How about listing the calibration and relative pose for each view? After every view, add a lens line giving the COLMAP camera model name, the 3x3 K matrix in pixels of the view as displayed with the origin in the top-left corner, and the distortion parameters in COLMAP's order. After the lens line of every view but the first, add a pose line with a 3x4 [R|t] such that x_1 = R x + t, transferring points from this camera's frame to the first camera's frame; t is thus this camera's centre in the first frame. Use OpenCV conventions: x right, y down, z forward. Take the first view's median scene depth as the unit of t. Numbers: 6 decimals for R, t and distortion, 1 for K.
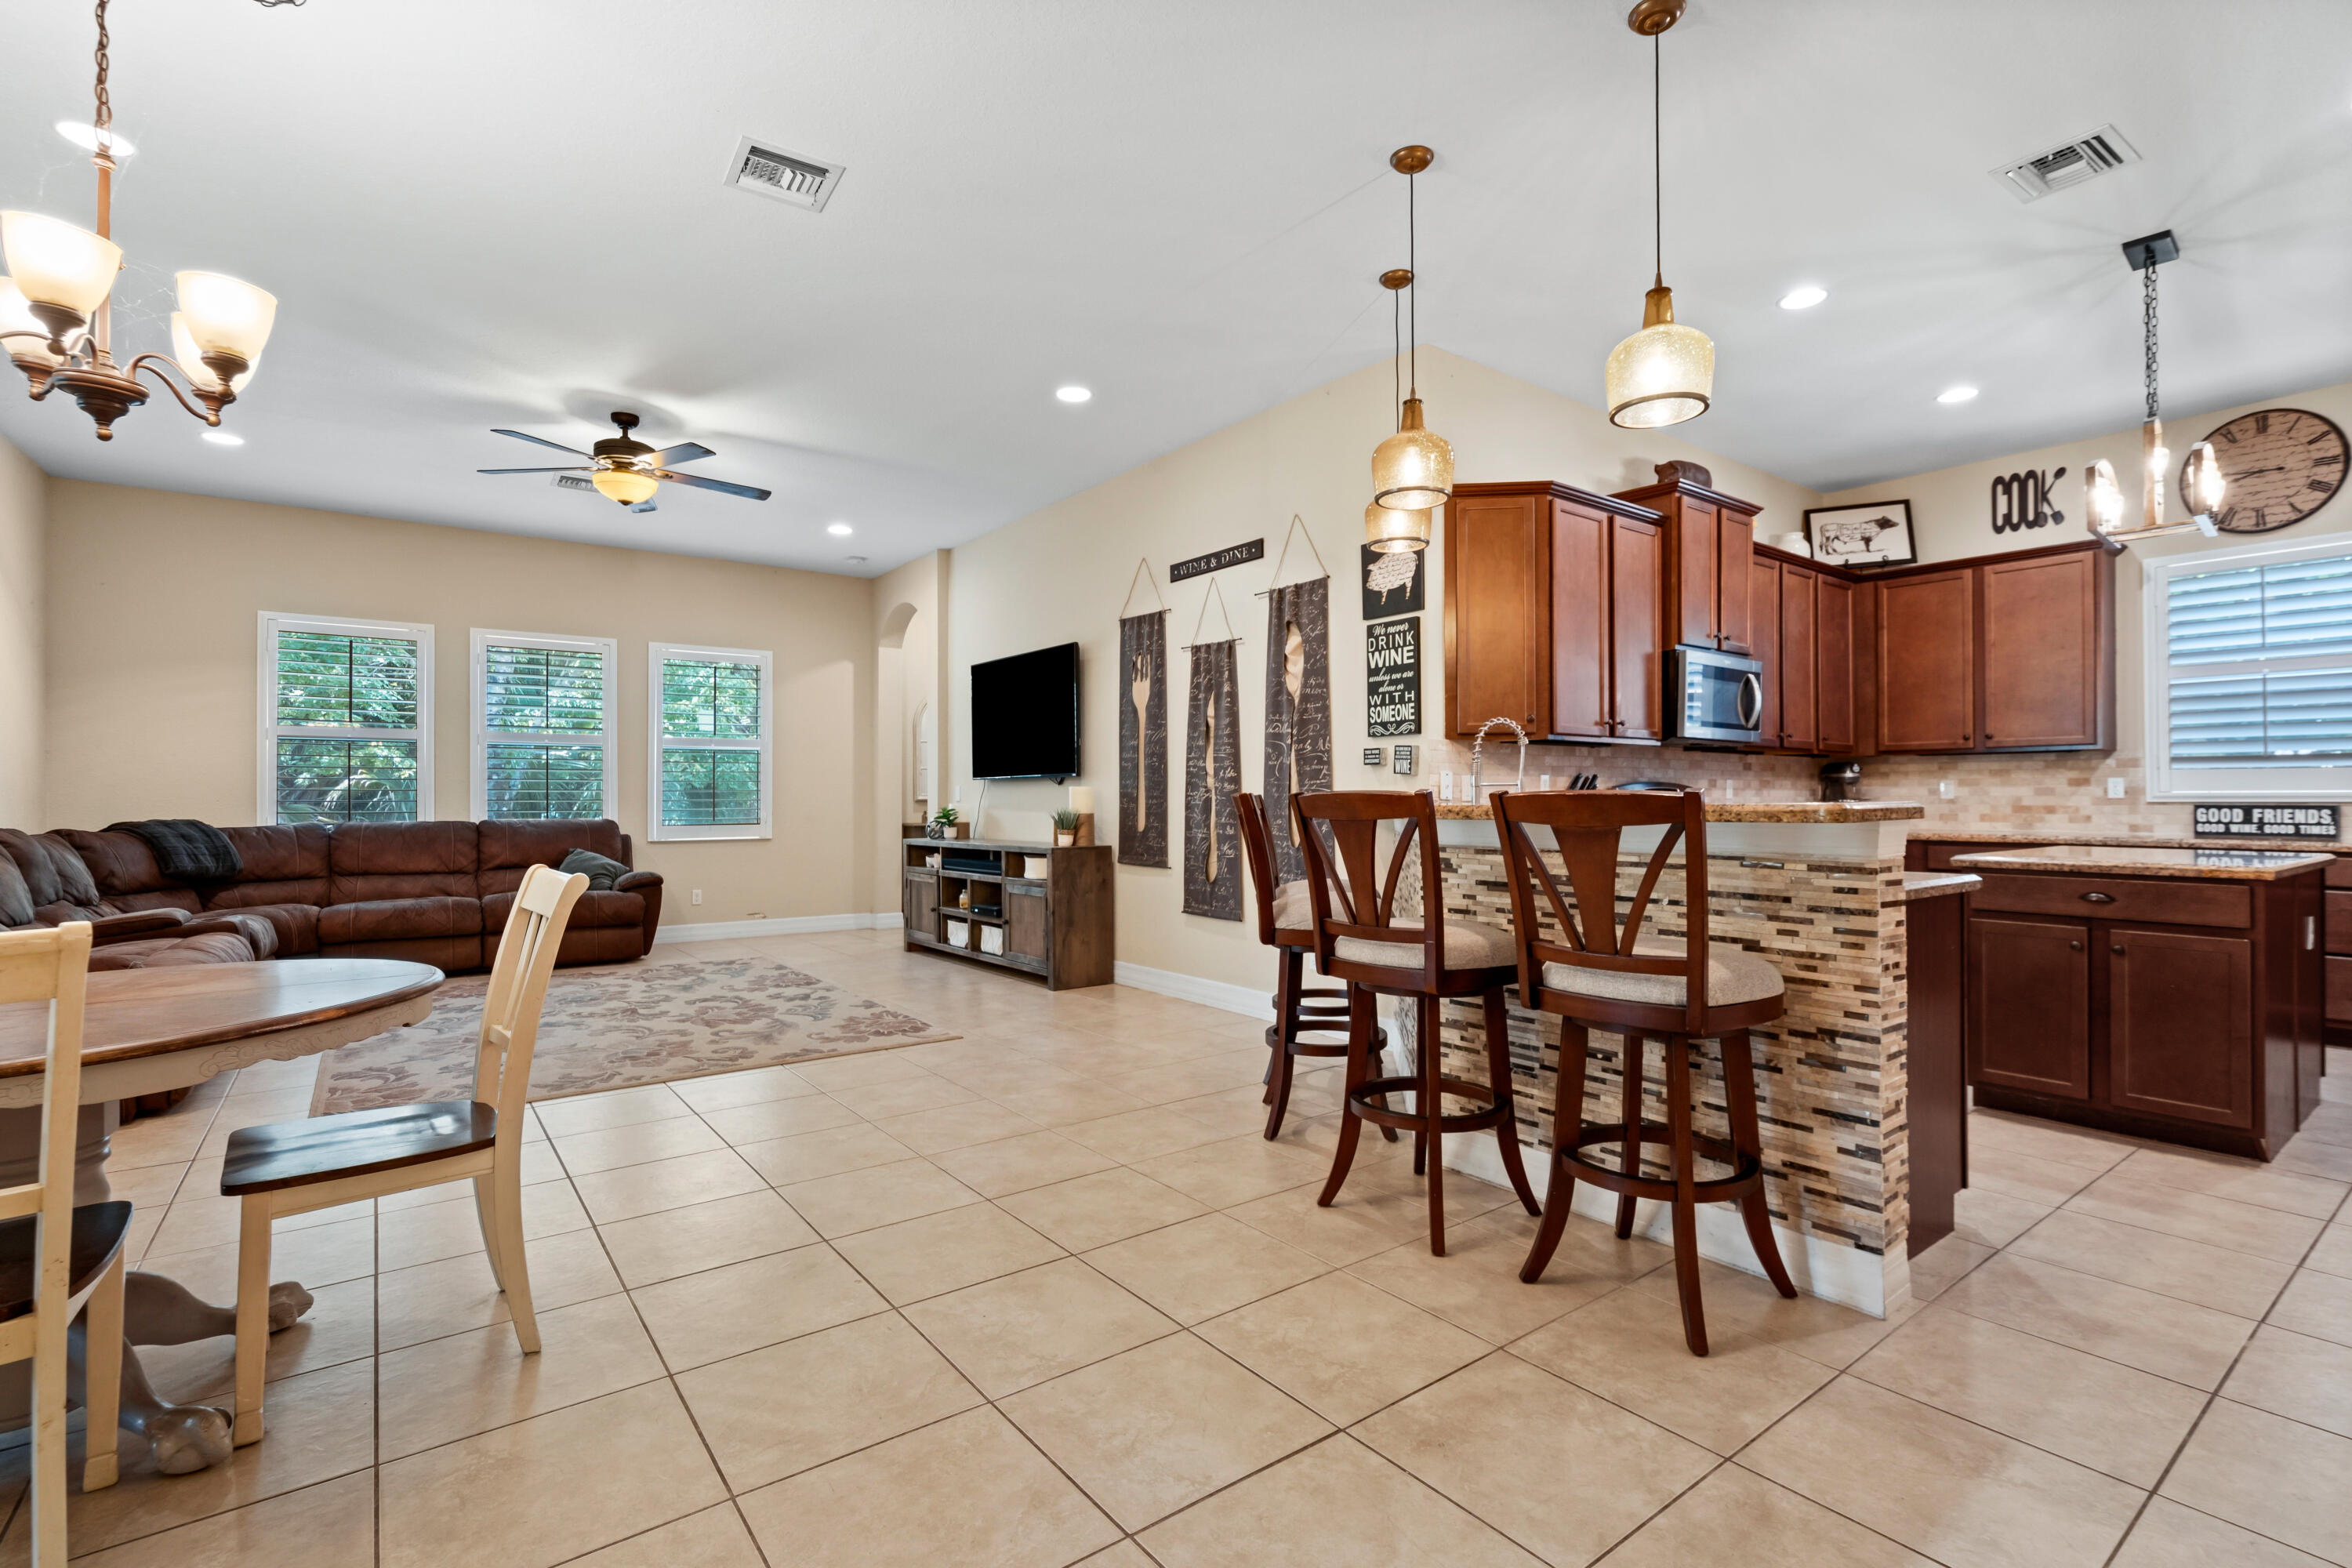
lens RADIAL K [[1070.3, 0, 1197.9], [0, 1070.3, 778.8], [0, 0, 1]] dist [-0.003951, 0.000347]
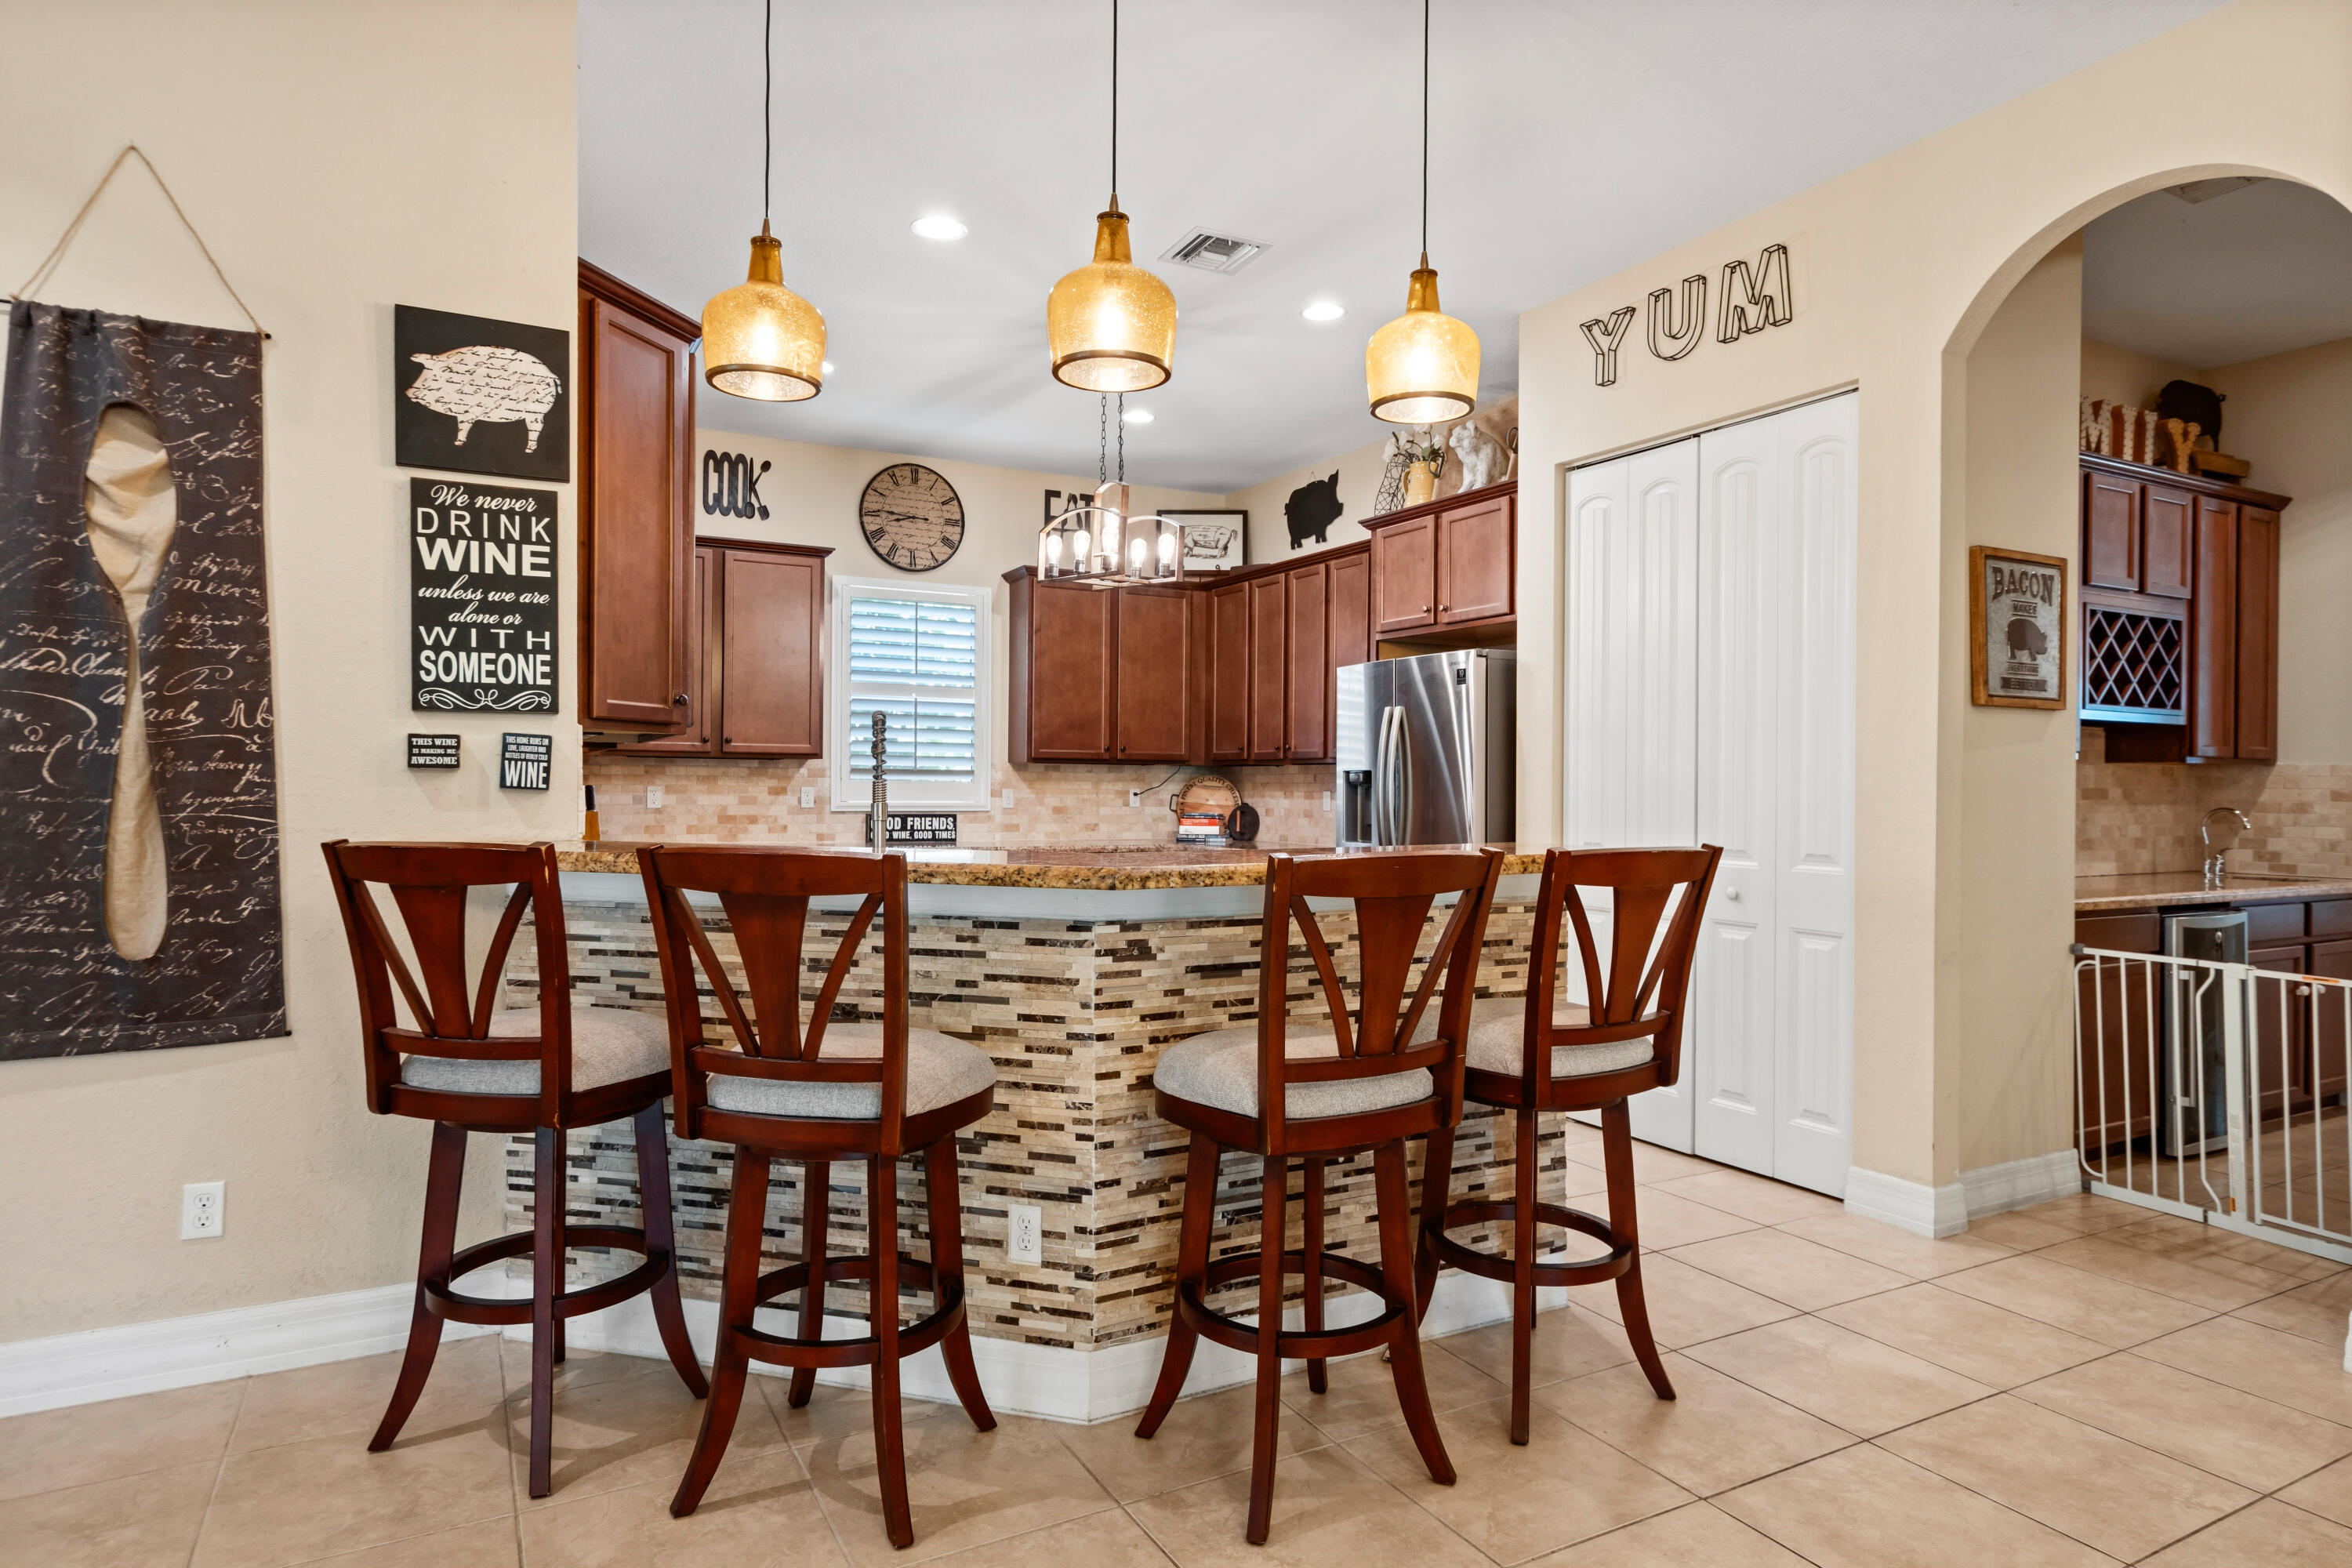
lens RADIAL K [[1313.8, 0, 1175.0], [0, 1313.8, 788.5], [0, 0, 1]] dist [0.004069, 0.000489]
pose [[0.160518, 0.002206, 0.987030, -0.325974], [-0.026687, 0.999642, 0.002106, -0.012212], [-0.986672, -0.026679, 0.160520, 0.494014]]
